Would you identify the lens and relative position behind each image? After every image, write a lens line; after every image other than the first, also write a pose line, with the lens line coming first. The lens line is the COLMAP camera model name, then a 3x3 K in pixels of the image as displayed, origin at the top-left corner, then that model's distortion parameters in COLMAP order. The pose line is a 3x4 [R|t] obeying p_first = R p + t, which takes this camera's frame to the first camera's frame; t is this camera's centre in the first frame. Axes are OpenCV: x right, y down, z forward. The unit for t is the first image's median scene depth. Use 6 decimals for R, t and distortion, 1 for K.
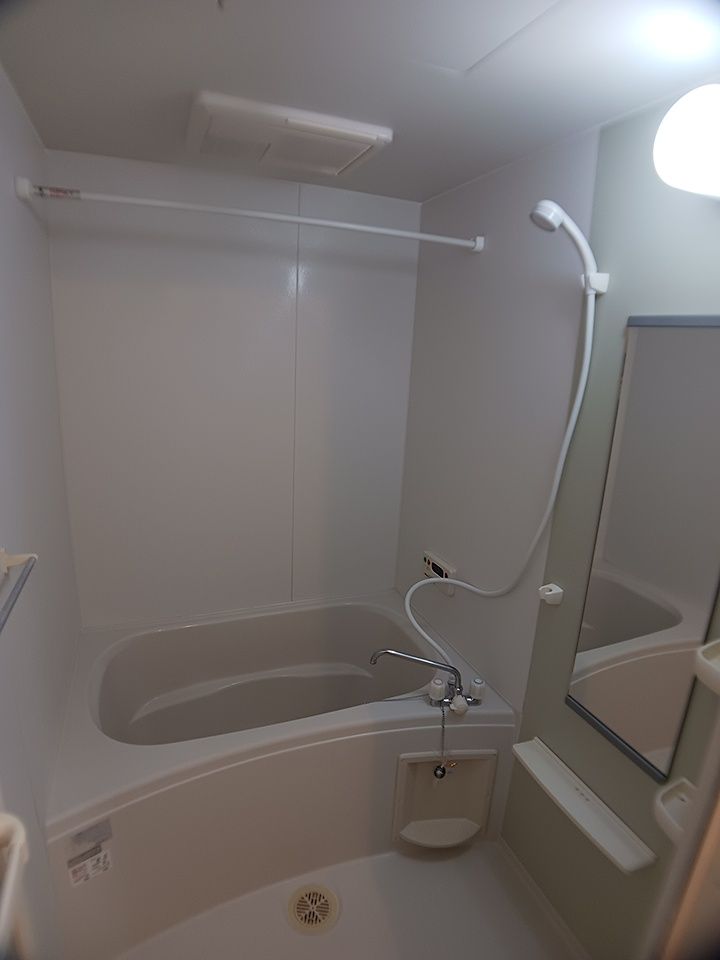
lens RADIAL K [[520.4, 0, 360.0], [0, 520.4, 480.0], [0, 0, 1]] dist [0.000819, 0.000112]
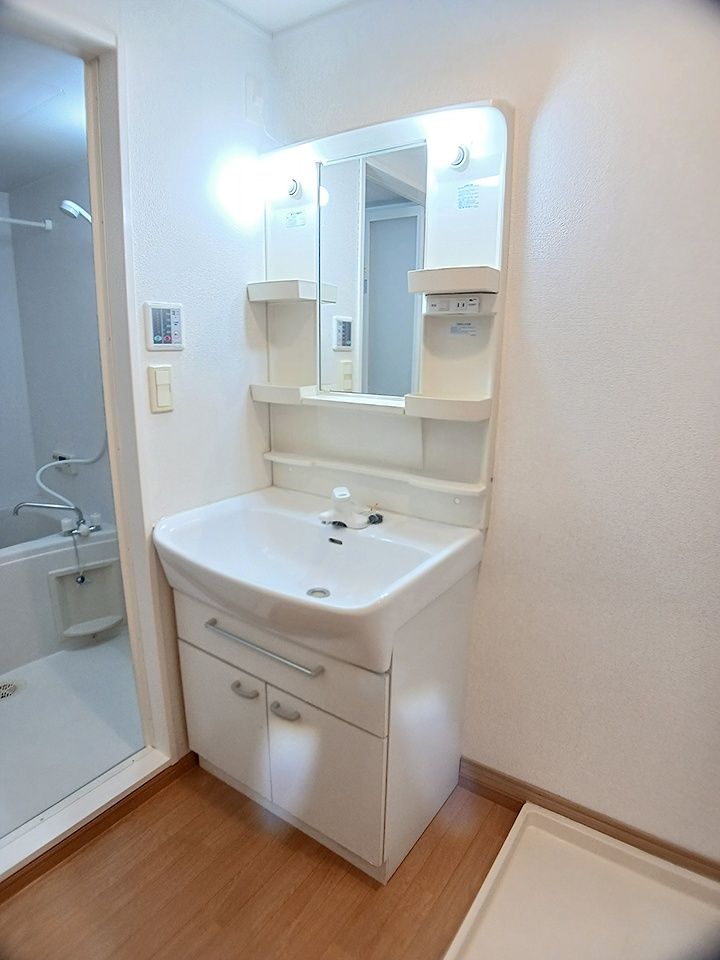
lens RADIAL K [[539.3, 0, 360.0], [0, 539.3, 480.0], [0, 0, 1]] dist [-0.093510, -0.000195]
pose [[0.823451, -0.161108, 0.544033, 0.046551], [0.162465, 0.985643, 0.045978, 0.345747], [-0.543630, 0.050526, 0.837803, -0.674034]]
